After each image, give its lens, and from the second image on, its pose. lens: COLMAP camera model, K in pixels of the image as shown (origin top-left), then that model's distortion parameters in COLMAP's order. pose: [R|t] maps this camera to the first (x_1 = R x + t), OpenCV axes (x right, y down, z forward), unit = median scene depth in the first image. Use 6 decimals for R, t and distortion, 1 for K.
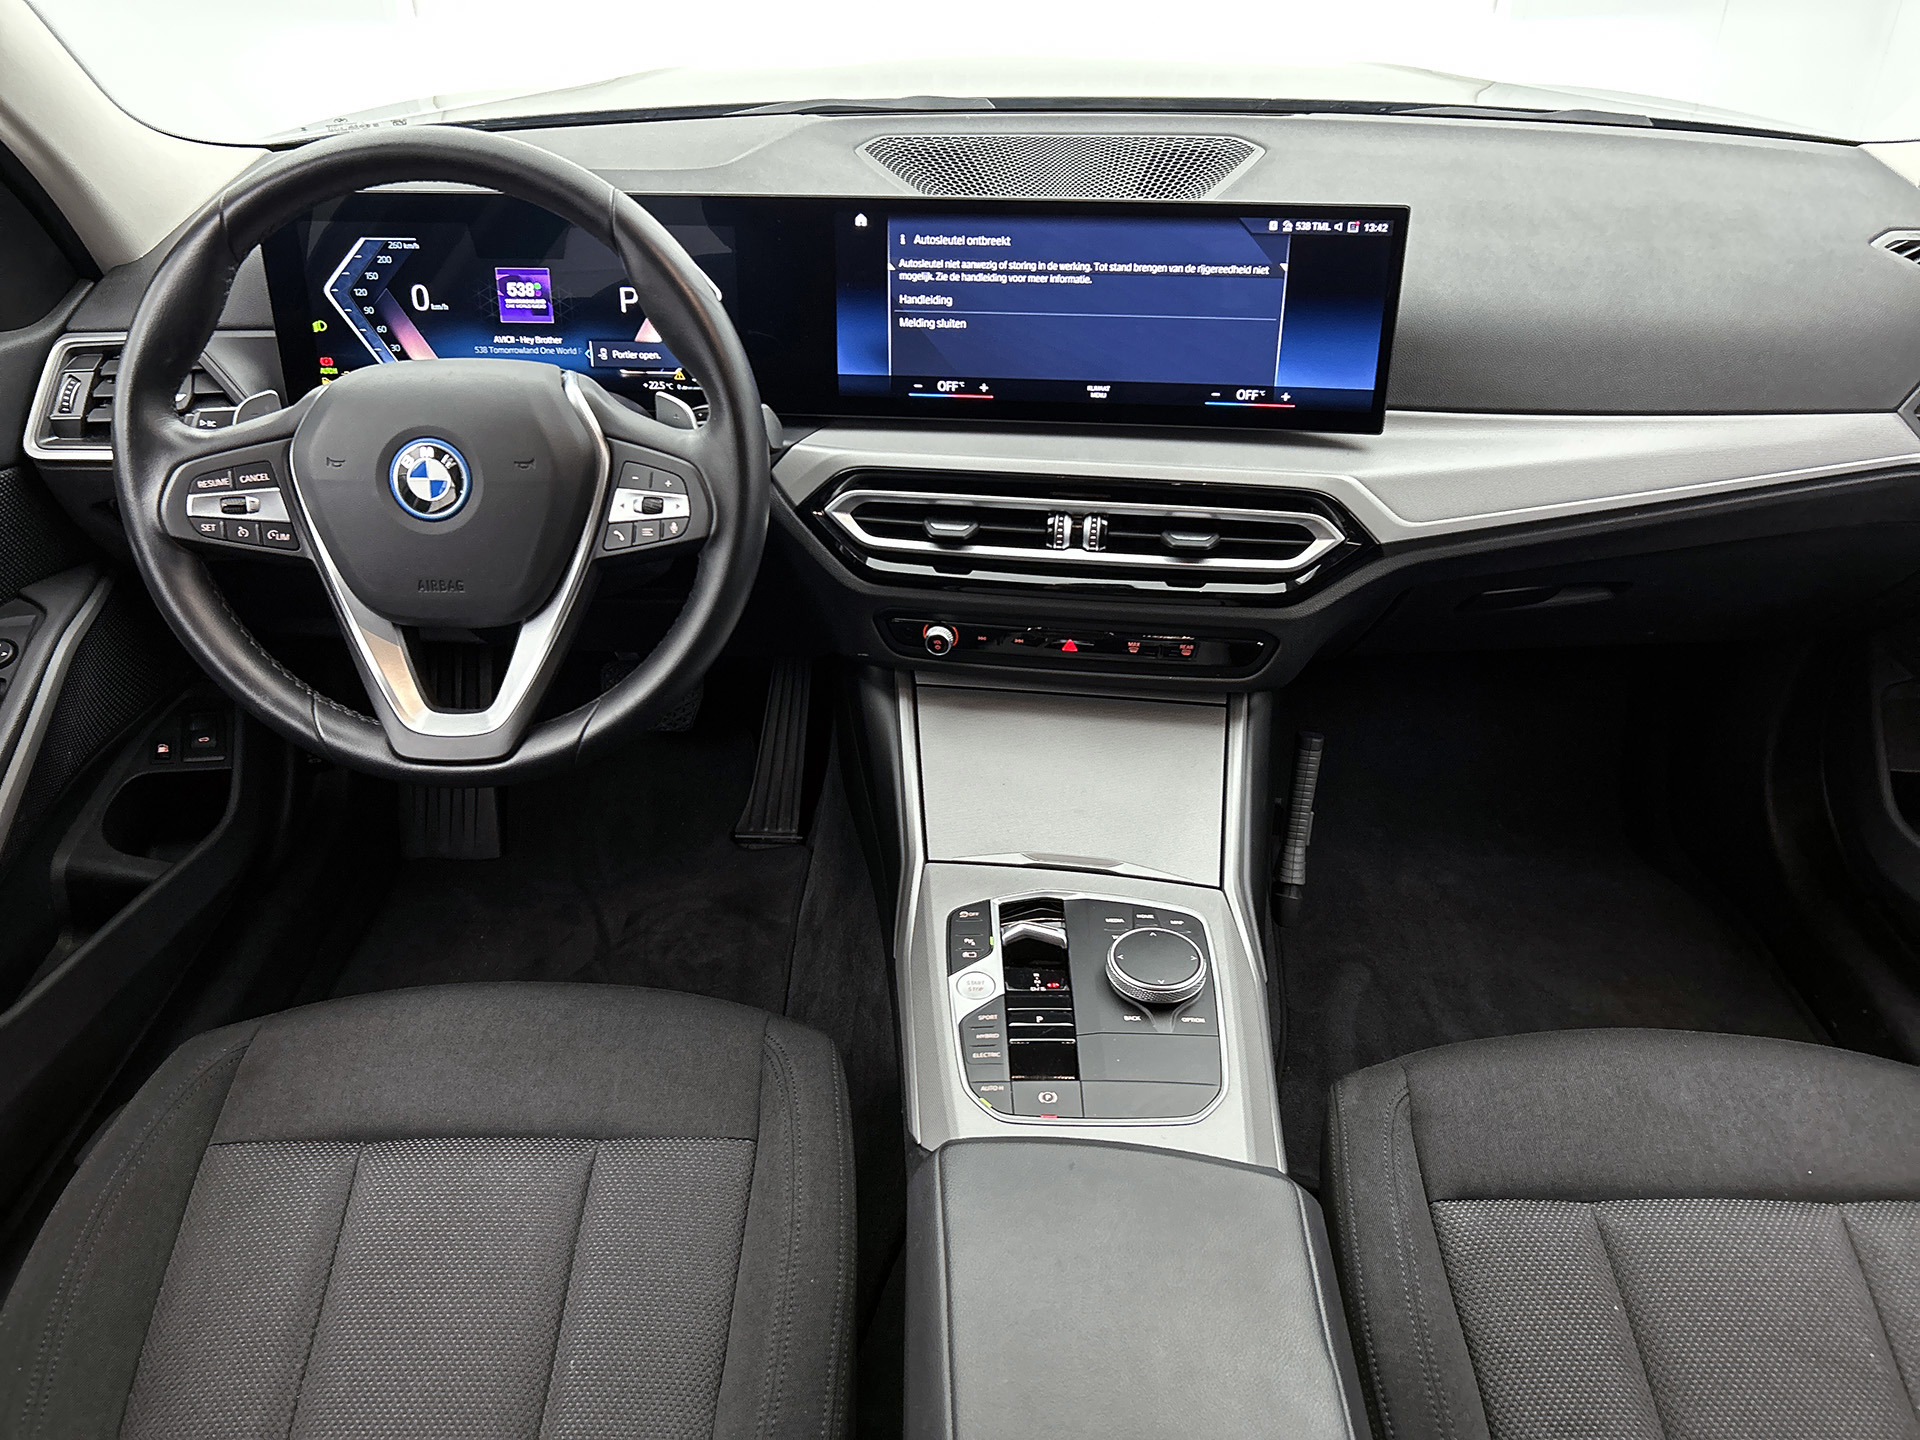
lens RADIAL K [[1519.6, 0, 949.3], [0, 1519.6, 733.2], [0, 0, 1]] dist [0.035809, -0.048495]
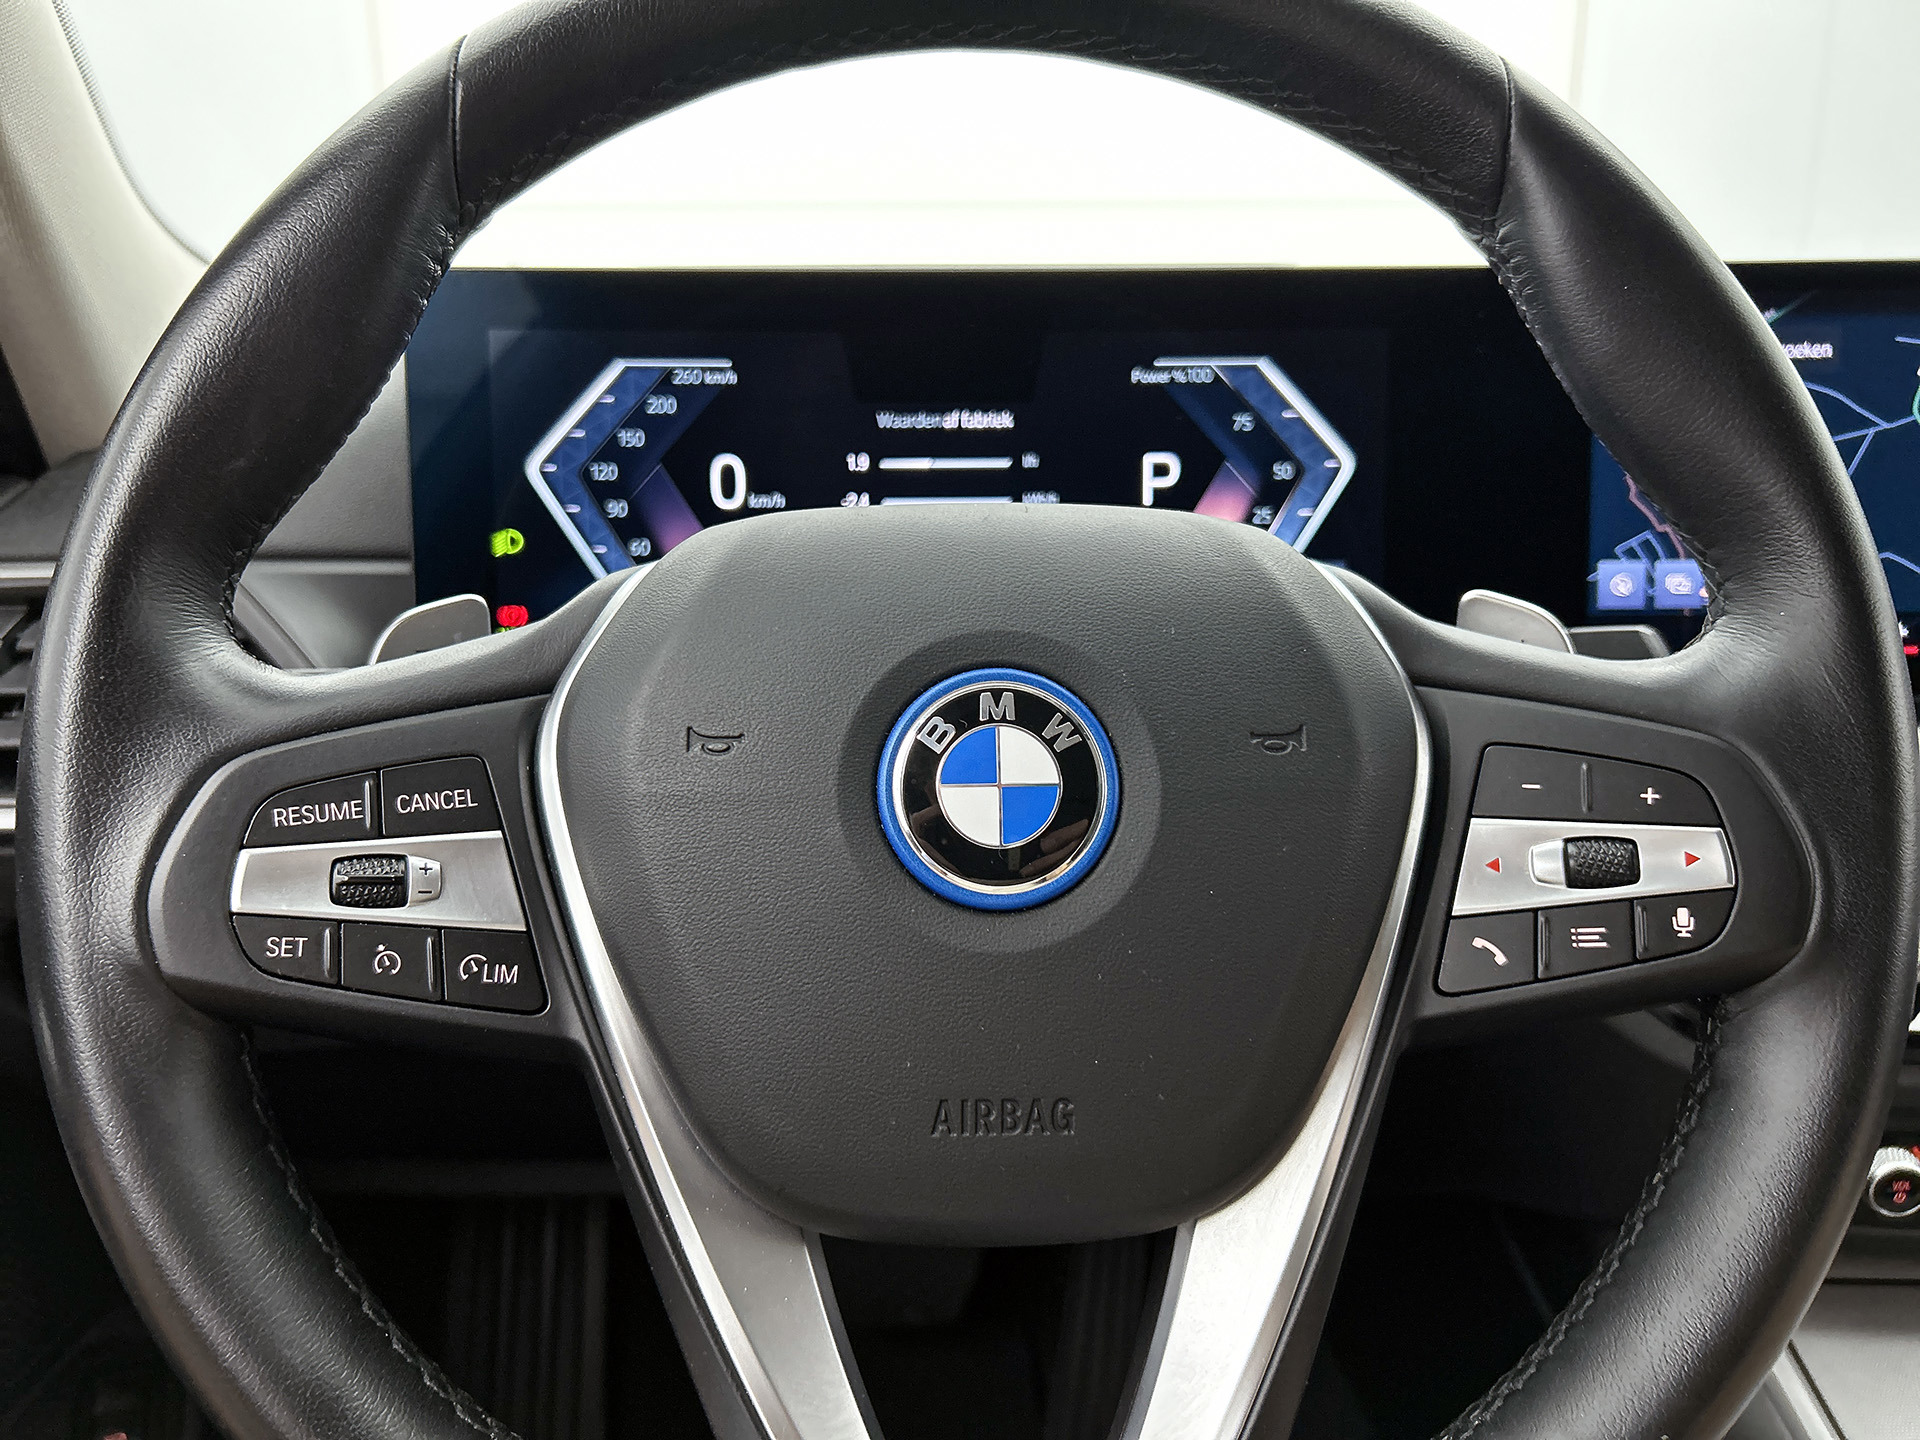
lens RADIAL K [[1519.6, 0, 970.0], [0, 1519.6, 735.4], [0, 0, 1]] dist [0.035809, -0.048495]
pose [[0.998737, -0.009561, 0.049324, -0.351709], [0.023054, 0.959483, -0.280821, -0.082817], [-0.044641, 0.281603, 0.958492, 0.663087]]
